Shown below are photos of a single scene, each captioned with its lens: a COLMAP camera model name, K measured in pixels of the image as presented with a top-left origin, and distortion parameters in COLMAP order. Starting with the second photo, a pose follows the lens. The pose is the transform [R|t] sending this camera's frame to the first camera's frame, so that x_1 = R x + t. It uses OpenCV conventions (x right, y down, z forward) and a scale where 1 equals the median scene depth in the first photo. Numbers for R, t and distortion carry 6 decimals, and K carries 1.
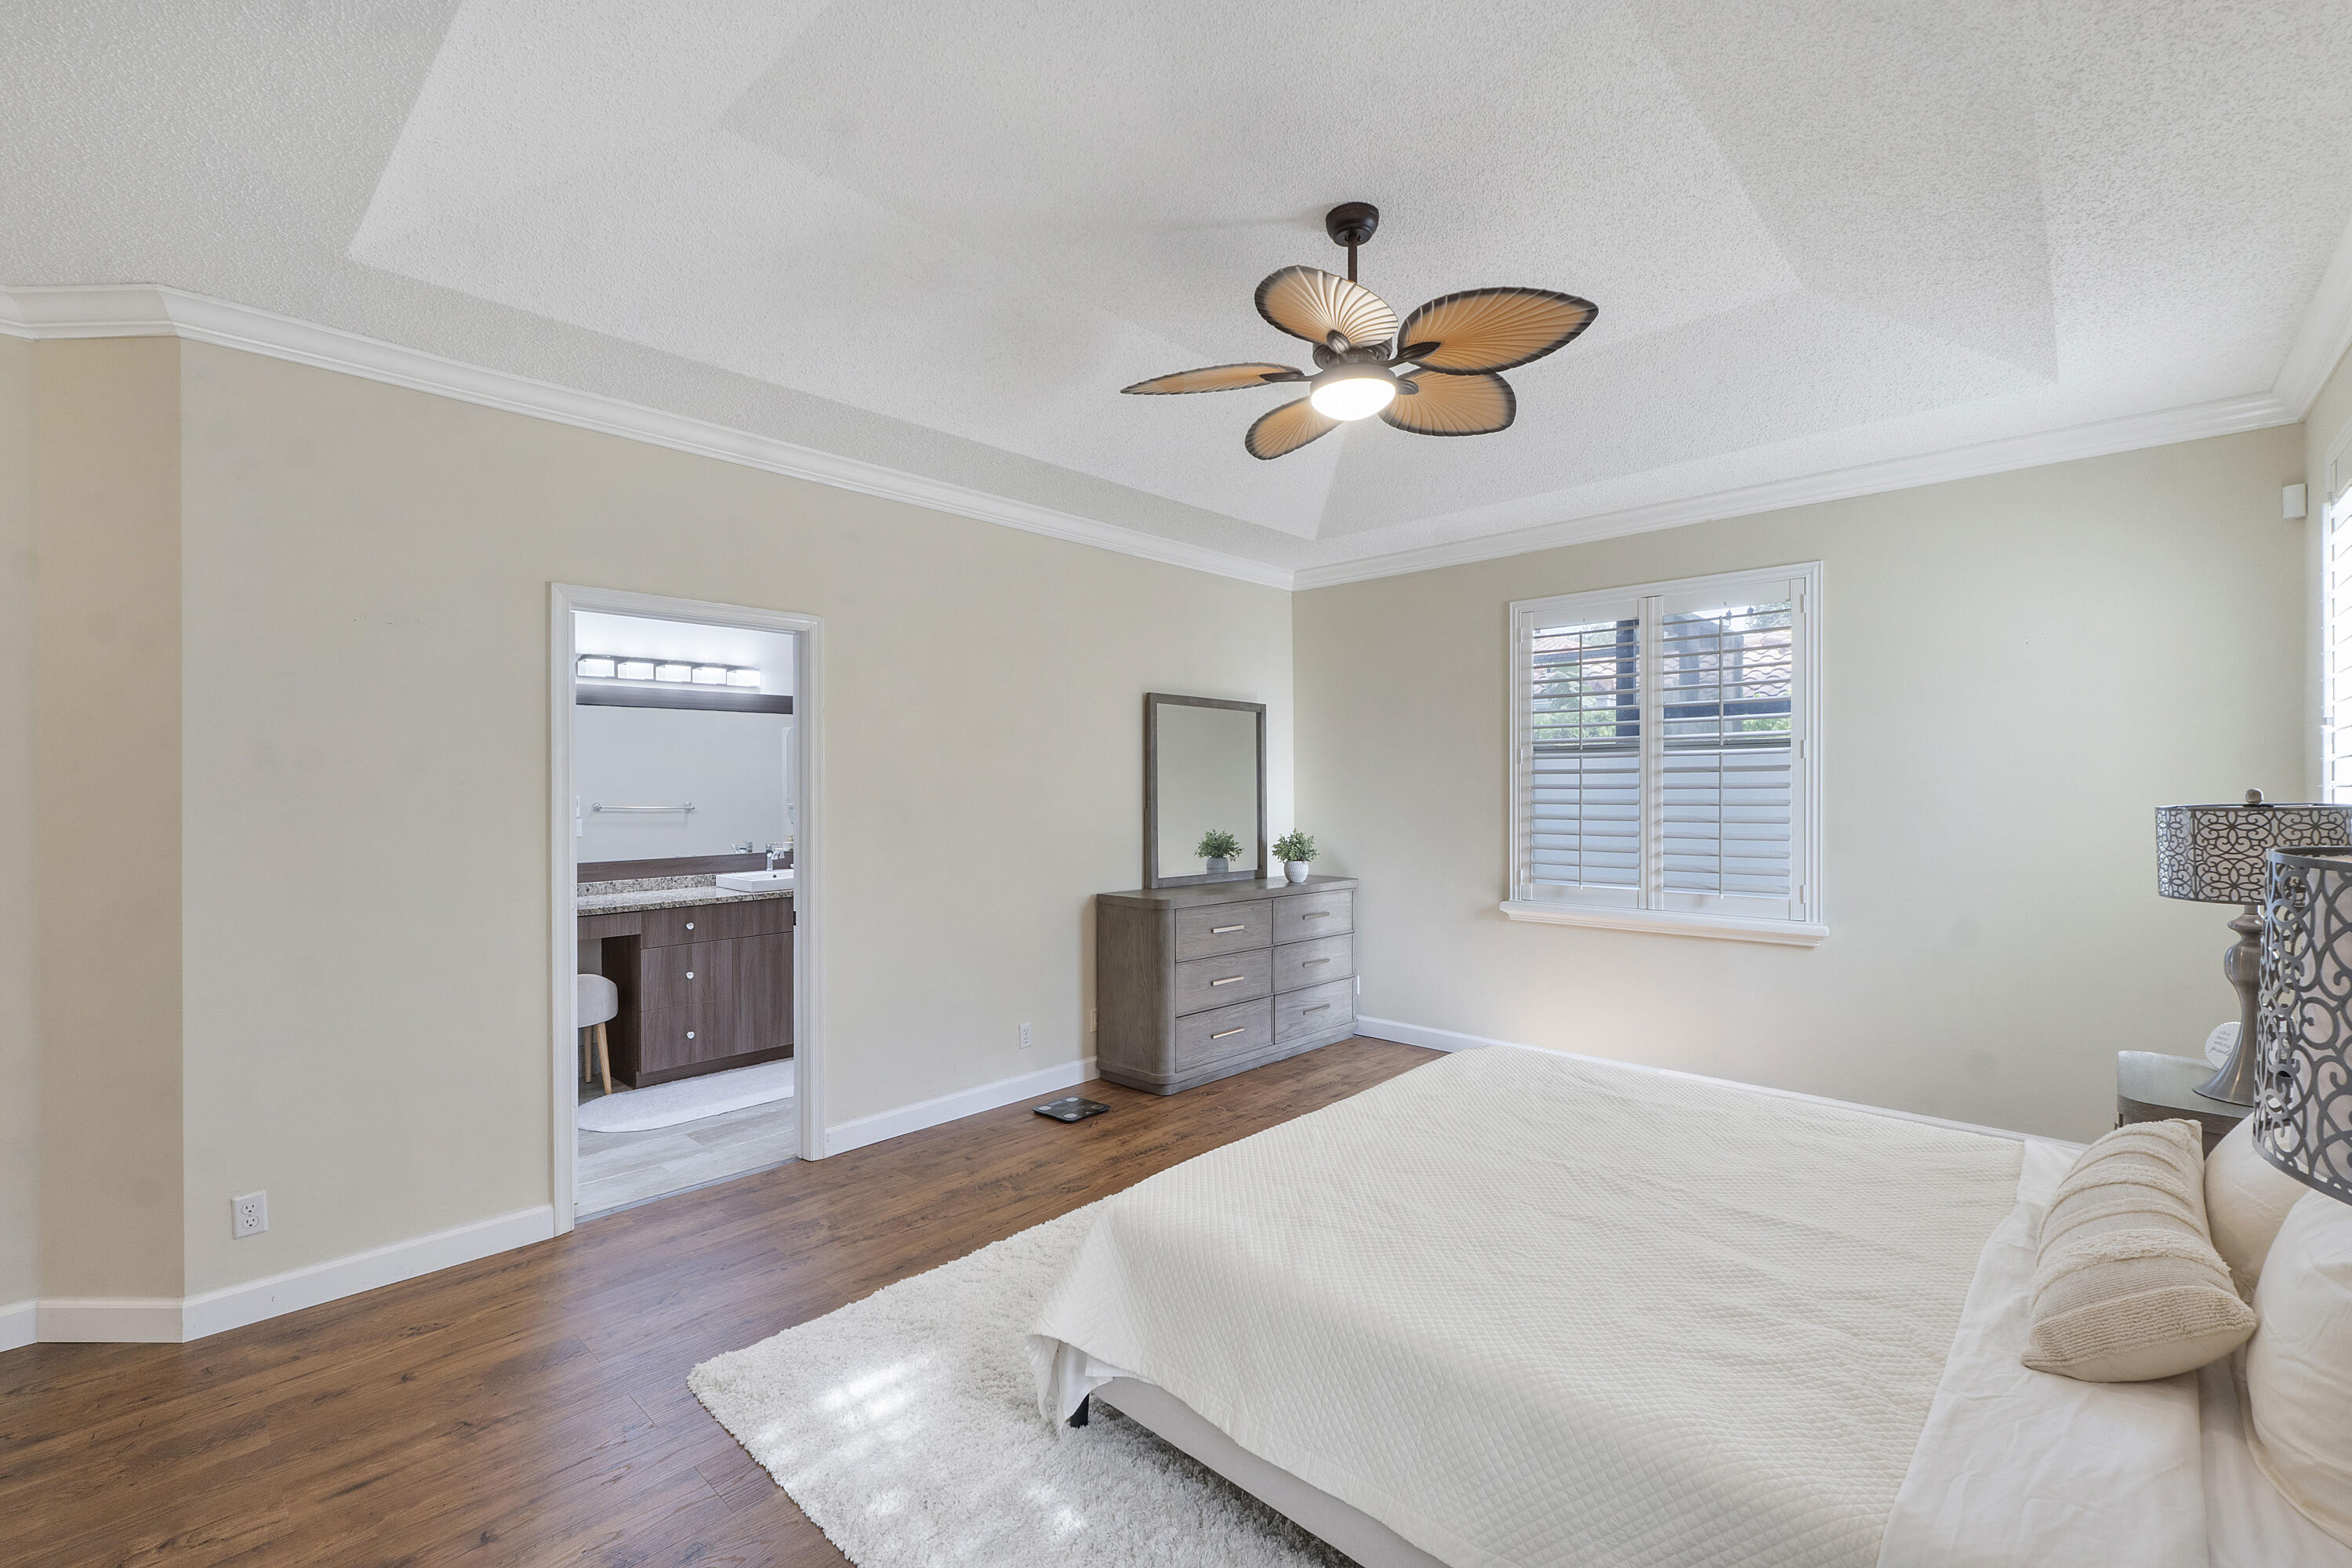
lens RADIAL K [[1007.4, 0, 1160.5], [0, 1007.4, 786.8], [0, 0, 1]] dist [-0.004177, -0.001758]
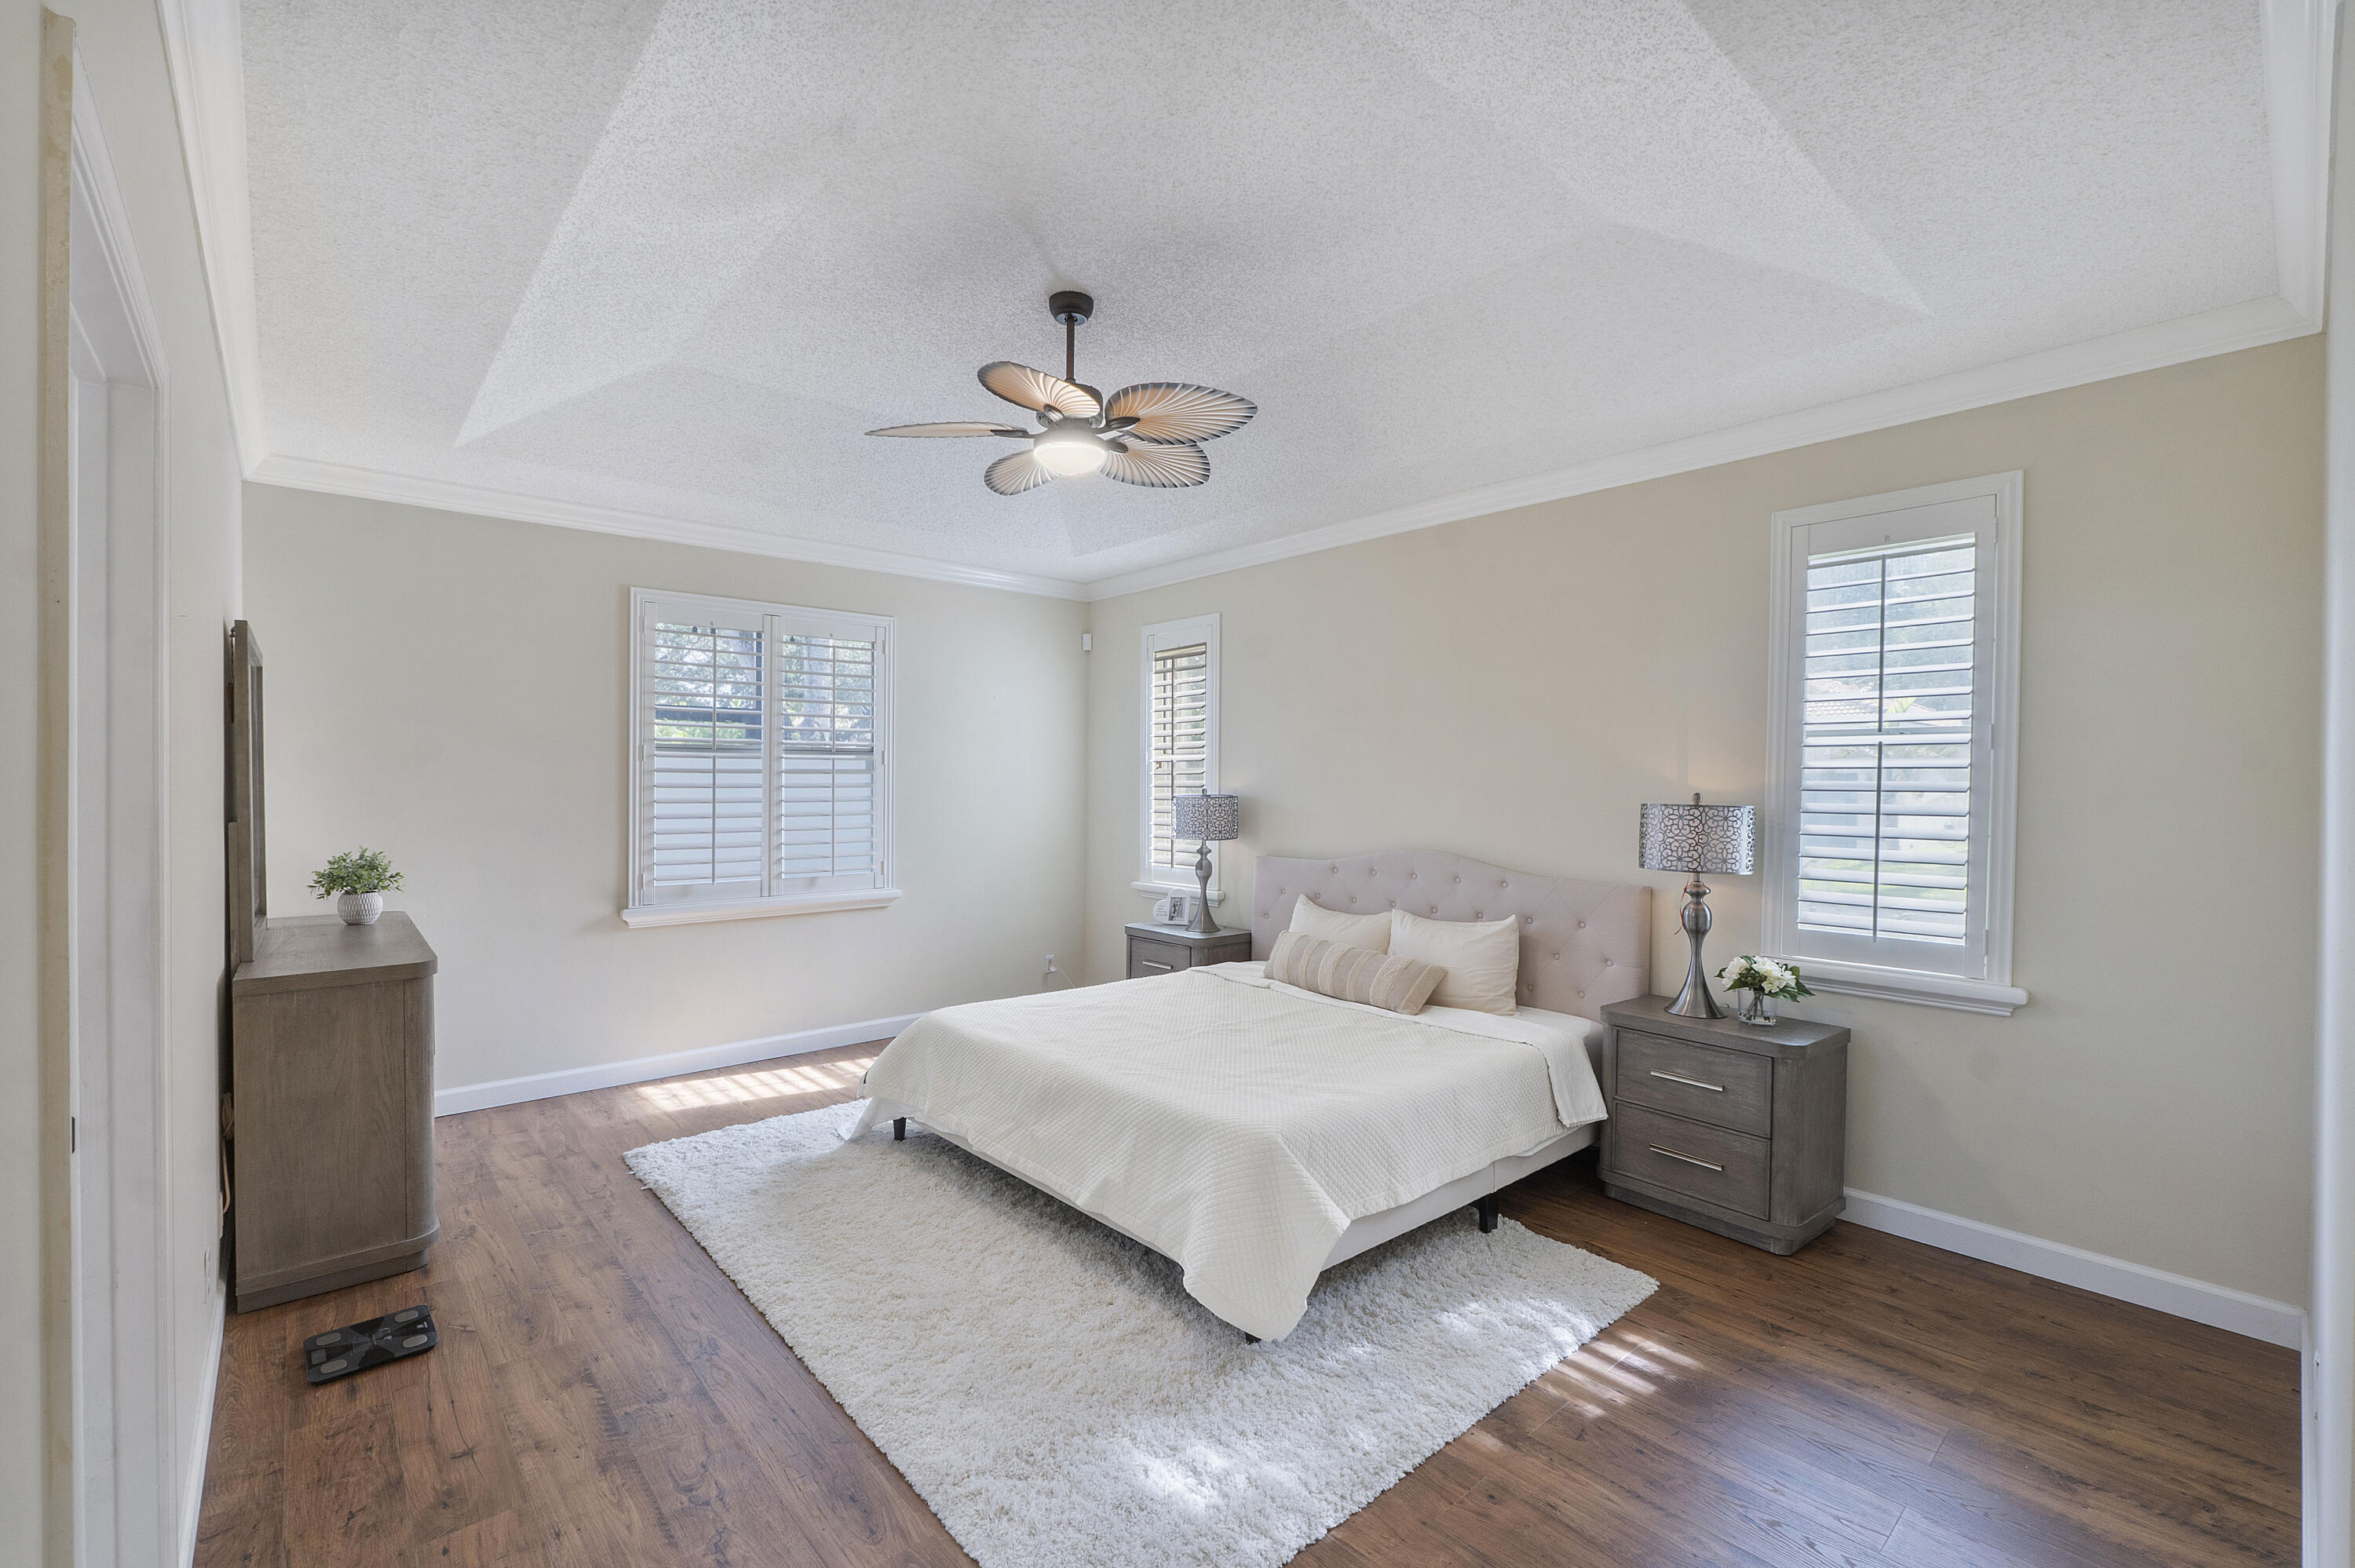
lens RADIAL K [[1008.6, 0, 1163.0], [0, 1008.6, 786.5], [0, 0, 1]] dist [-0.004177, -0.001758]
pose [[0.092029, 0.002191, 0.995754, -0.615158], [-0.004113, 0.999990, -0.001821, 0.001141], [-0.995748, -0.003928, 0.092037, 0.494735]]
